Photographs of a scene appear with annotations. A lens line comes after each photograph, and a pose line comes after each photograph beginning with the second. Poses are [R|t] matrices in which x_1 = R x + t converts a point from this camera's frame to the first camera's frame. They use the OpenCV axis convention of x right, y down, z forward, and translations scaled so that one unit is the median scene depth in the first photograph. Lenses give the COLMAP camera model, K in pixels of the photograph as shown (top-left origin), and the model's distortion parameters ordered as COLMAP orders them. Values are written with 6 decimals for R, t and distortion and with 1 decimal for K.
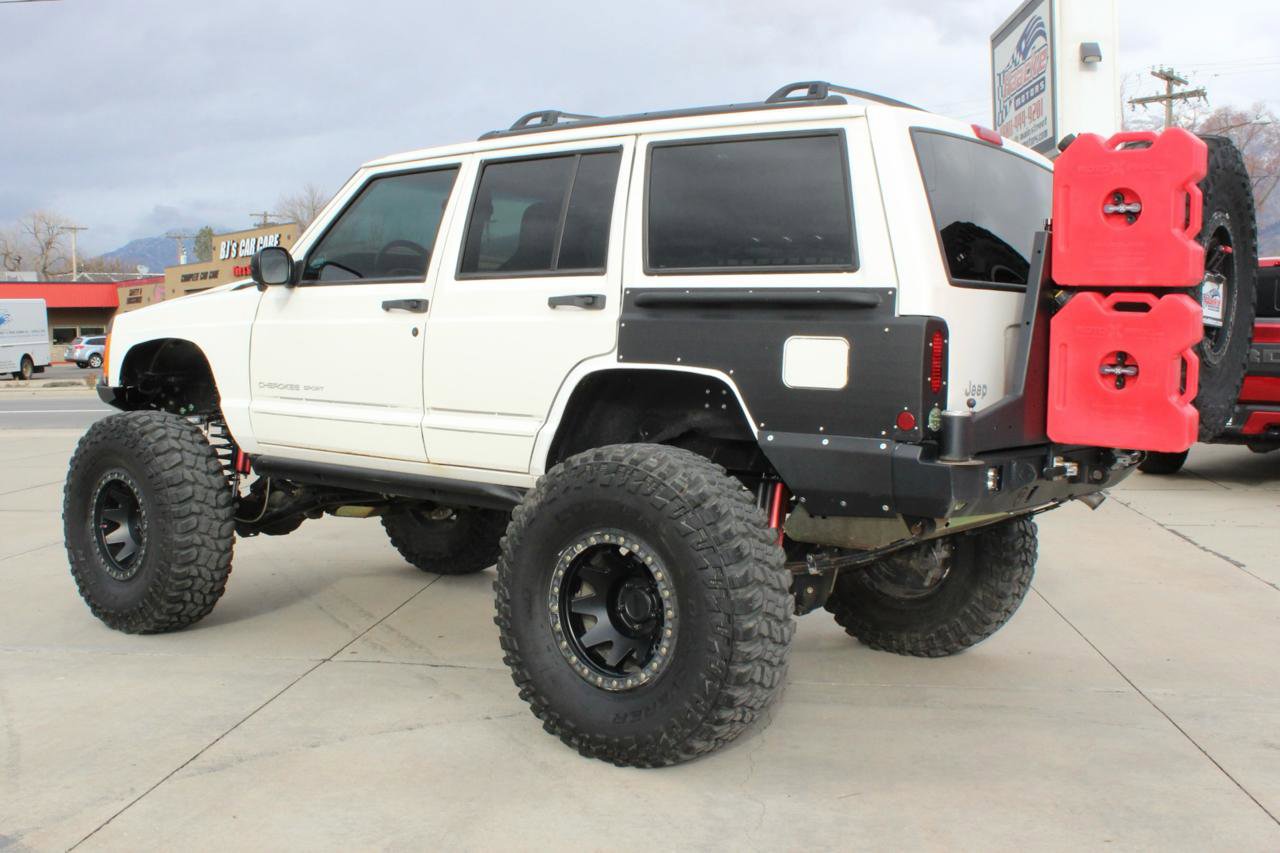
lens RADIAL K [[1209.5, 0, 605.7], [0, 1209.5, 485.3], [0, 0, 1]] dist [-0.094716, 0.031202]
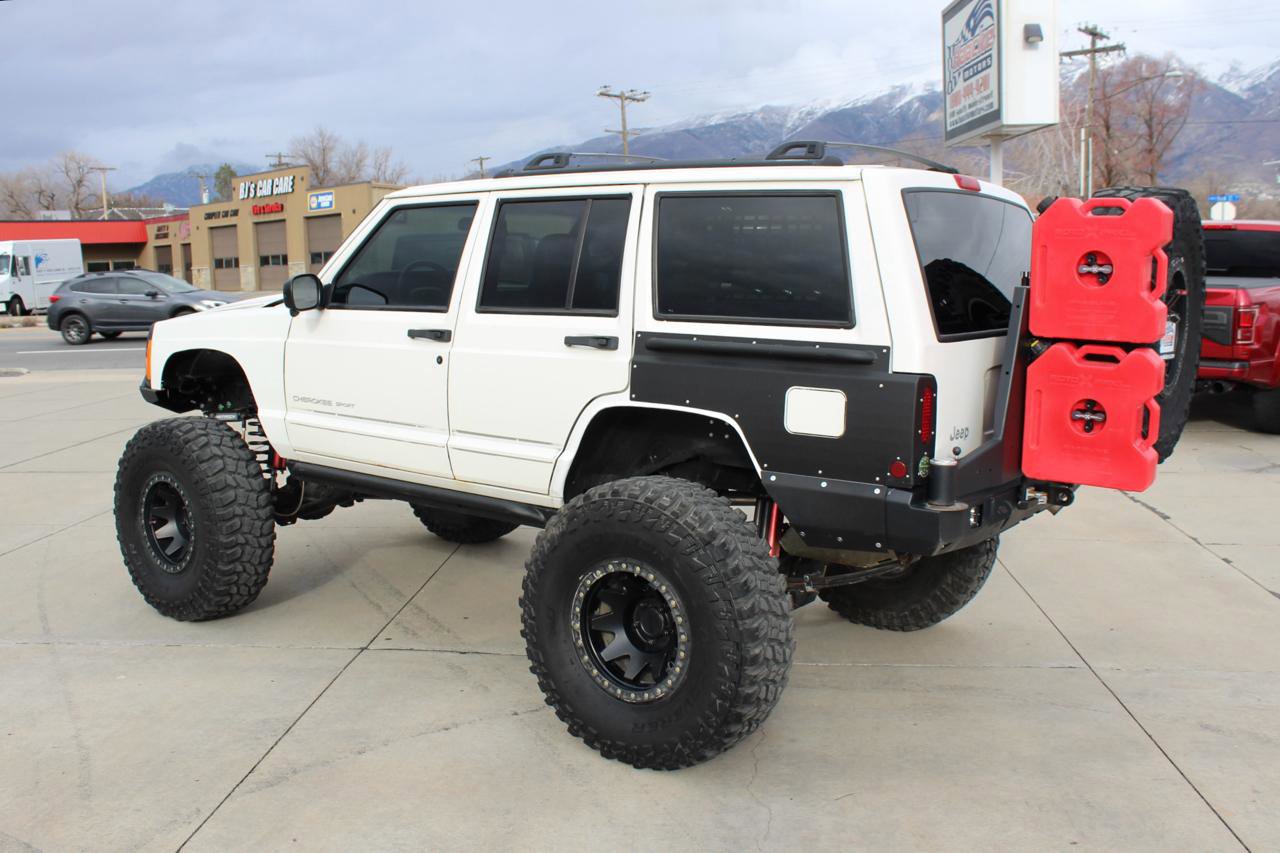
lens RADIAL K [[1072.5, 0, 638.8], [0, 1072.5, 476.4], [0, 0, 1]] dist [-0.088168, 0.013601]
pose [[0.999020, -0.014629, 0.041766, -0.023182], [0.011619, 0.997378, 0.071430, -0.099094], [-0.042702, -0.070874, 0.996571, 0.031254]]
